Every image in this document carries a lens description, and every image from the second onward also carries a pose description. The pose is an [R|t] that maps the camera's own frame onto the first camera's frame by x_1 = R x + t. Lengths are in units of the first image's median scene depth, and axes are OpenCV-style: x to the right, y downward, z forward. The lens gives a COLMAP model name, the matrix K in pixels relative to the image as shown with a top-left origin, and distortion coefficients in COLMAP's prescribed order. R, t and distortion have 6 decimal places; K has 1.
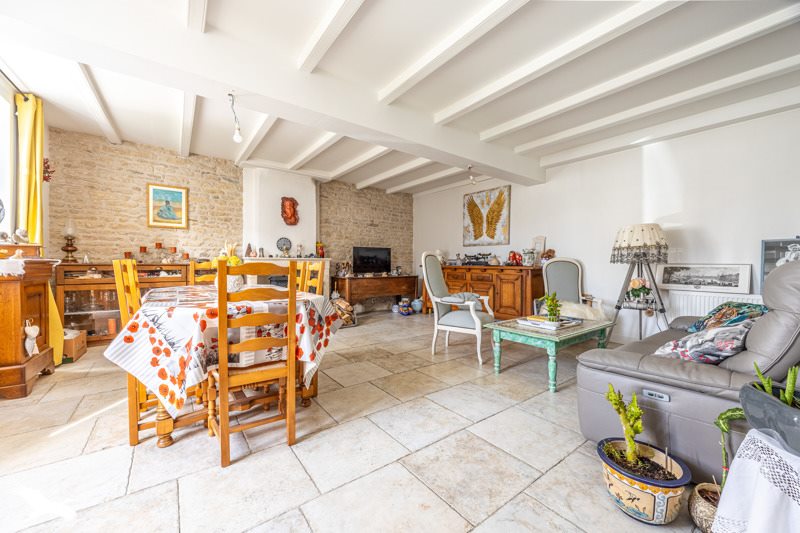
lens RADIAL K [[314.9, 0, 400.0], [0, 314.9, 266.5], [0, 0, 1]] dist [-0.000194, 0.000172]
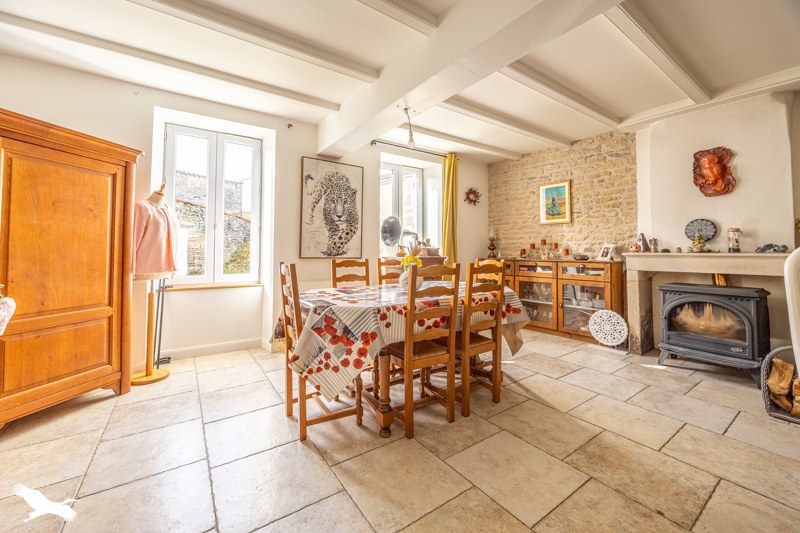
lens RADIAL K [[315.5, 0, 400.5], [0, 315.5, 241.1], [0, 0, 1]] dist [-0.000991, -0.000121]
pose [[-0.029226, -0.037018, -0.998887, 0.281991], [-0.014362, 0.999226, -0.036611, -0.023771], [0.999470, 0.013276, -0.029735, 0.531136]]
